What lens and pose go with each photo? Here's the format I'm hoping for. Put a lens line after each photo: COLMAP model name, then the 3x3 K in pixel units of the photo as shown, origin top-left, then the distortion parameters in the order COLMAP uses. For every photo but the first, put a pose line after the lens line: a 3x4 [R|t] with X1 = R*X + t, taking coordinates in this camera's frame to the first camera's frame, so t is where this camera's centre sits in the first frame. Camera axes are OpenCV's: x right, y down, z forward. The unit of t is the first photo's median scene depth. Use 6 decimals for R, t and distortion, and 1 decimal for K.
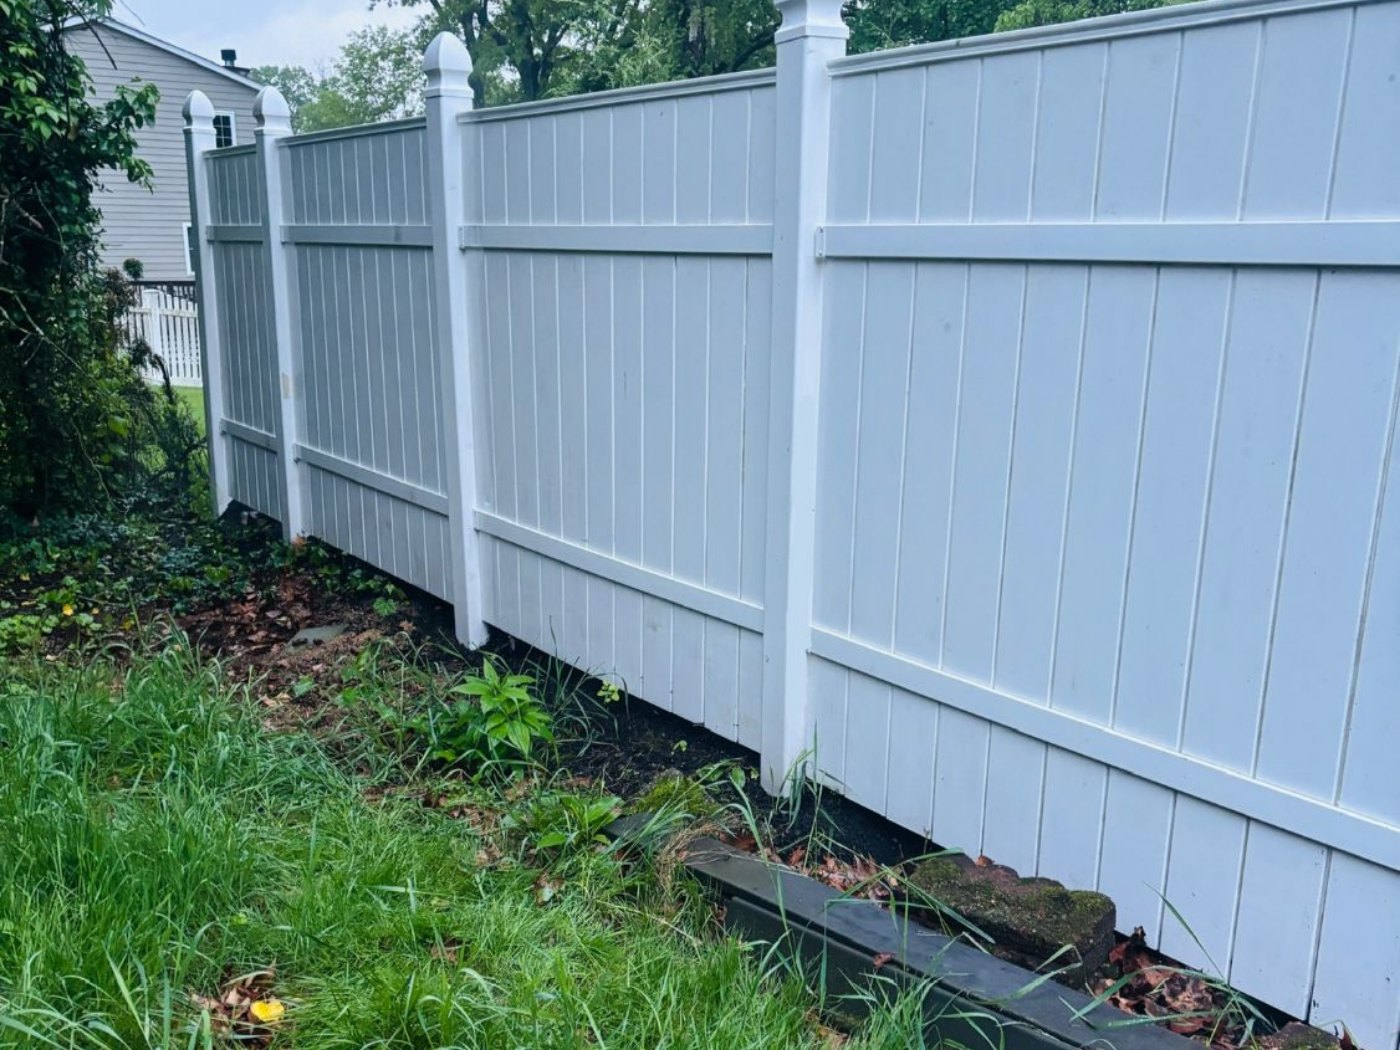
lens RADIAL K [[1179.7, 0, 700.0], [0, 1179.7, 525.0], [0, 0, 1]] dist [-0.001581, 0.065220]
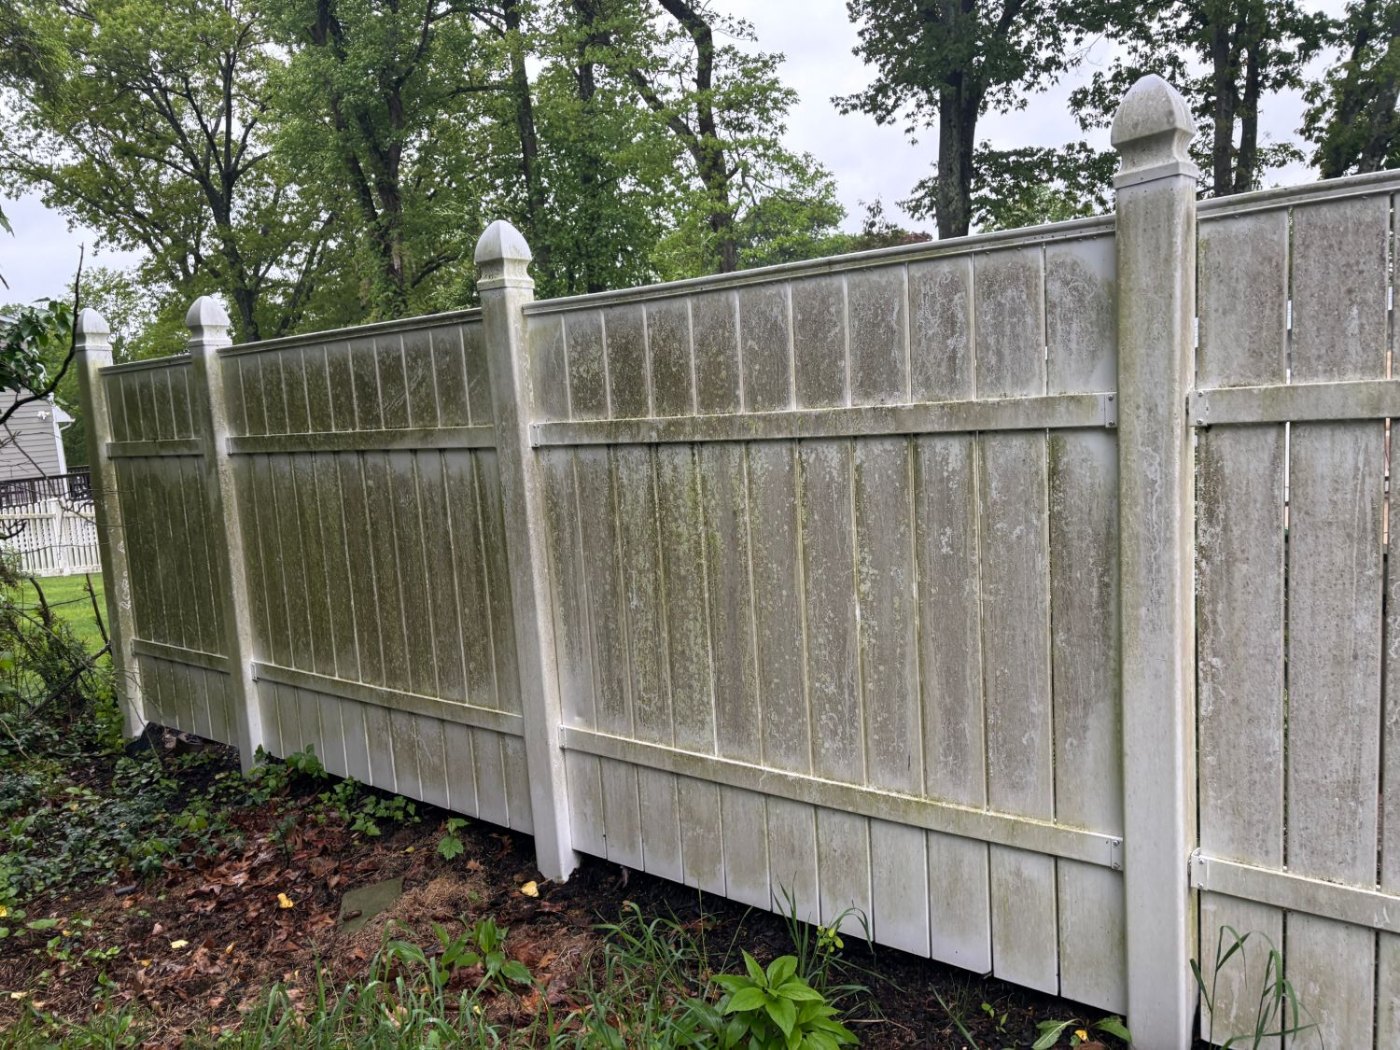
lens RADIAL K [[878.7, 0, 701.0], [0, 878.7, 545.8], [0, 0, 1]] dist [0.024045, -0.000374]
pose [[0.957003, -0.086927, 0.276745, -0.256579], [0.115869, 0.989181, -0.089976, -0.076211], [-0.265930, 0.118173, 0.956722, 0.297219]]
